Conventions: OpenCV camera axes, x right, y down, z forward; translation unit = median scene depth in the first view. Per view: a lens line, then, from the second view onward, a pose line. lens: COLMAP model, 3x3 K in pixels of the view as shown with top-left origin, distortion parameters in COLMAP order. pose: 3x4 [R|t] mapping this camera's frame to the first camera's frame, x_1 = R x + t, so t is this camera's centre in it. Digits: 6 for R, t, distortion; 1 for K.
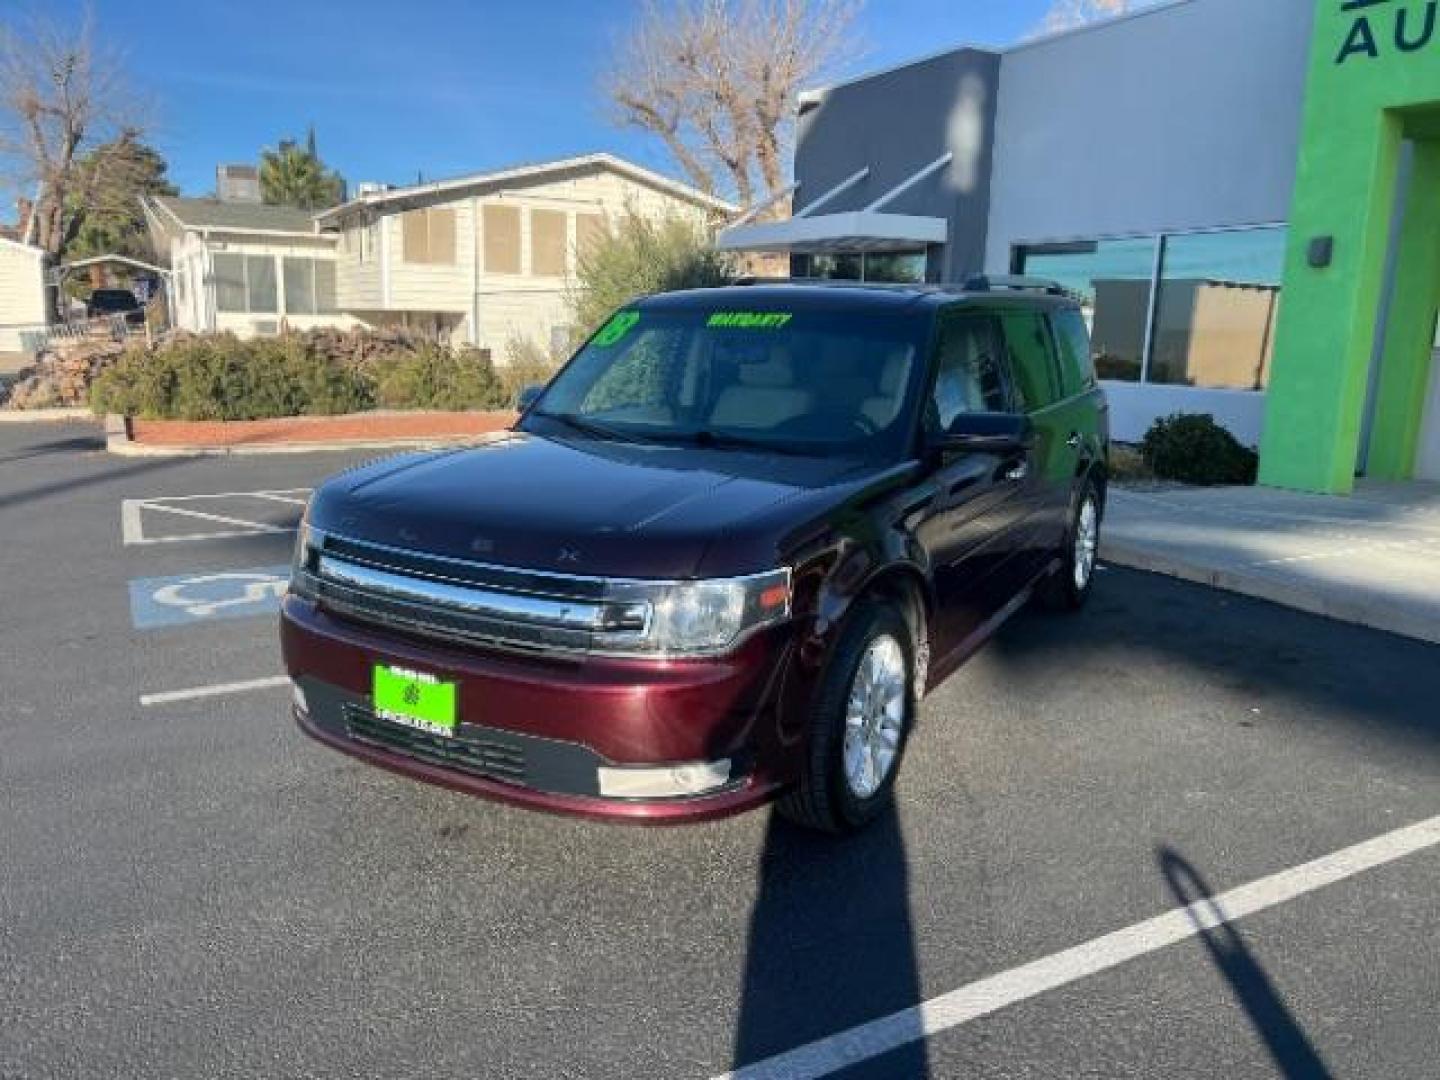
lens RADIAL K [[1086.1, 0, 720.0], [0, 1086.1, 540.0], [0, 0, 1]] dist [0.061212, -0.071614]
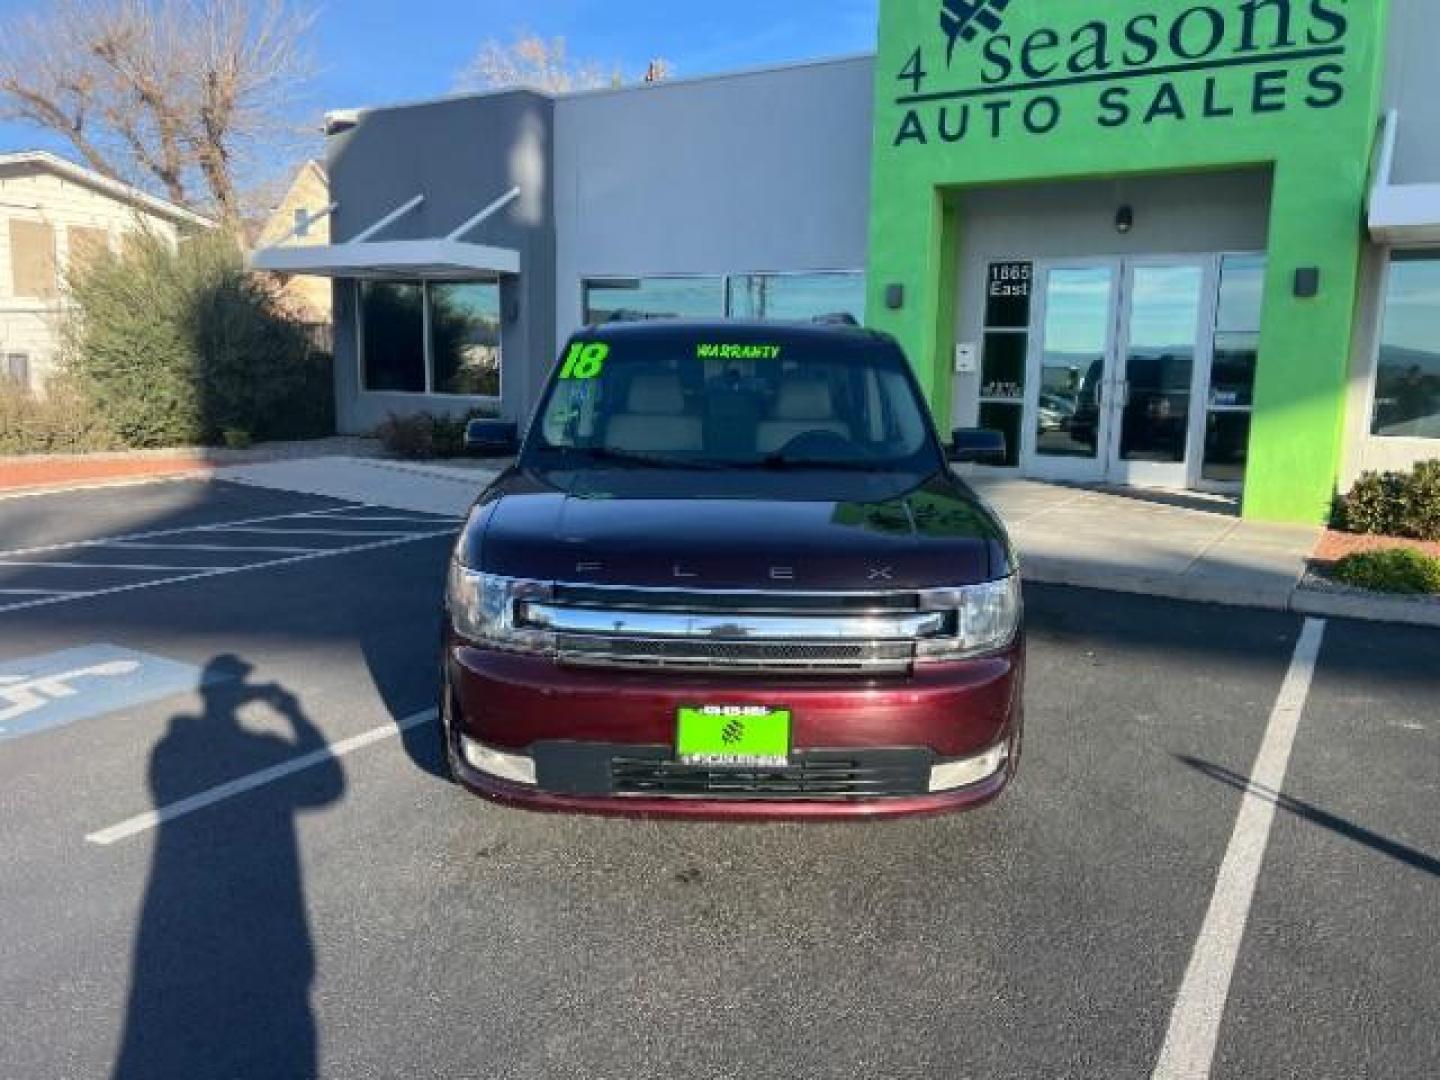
lens RADIAL K [[1091.2, 0, 728.0], [0, 1091.2, 516.5], [0, 0, 1]] dist [0.054644, -0.058371]
pose [[0.861858, -0.077515, 0.501191, -0.174057], [0.100190, 0.994798, -0.018431, -0.007647], [-0.497155, 0.066100, 0.865140, 0.030922]]
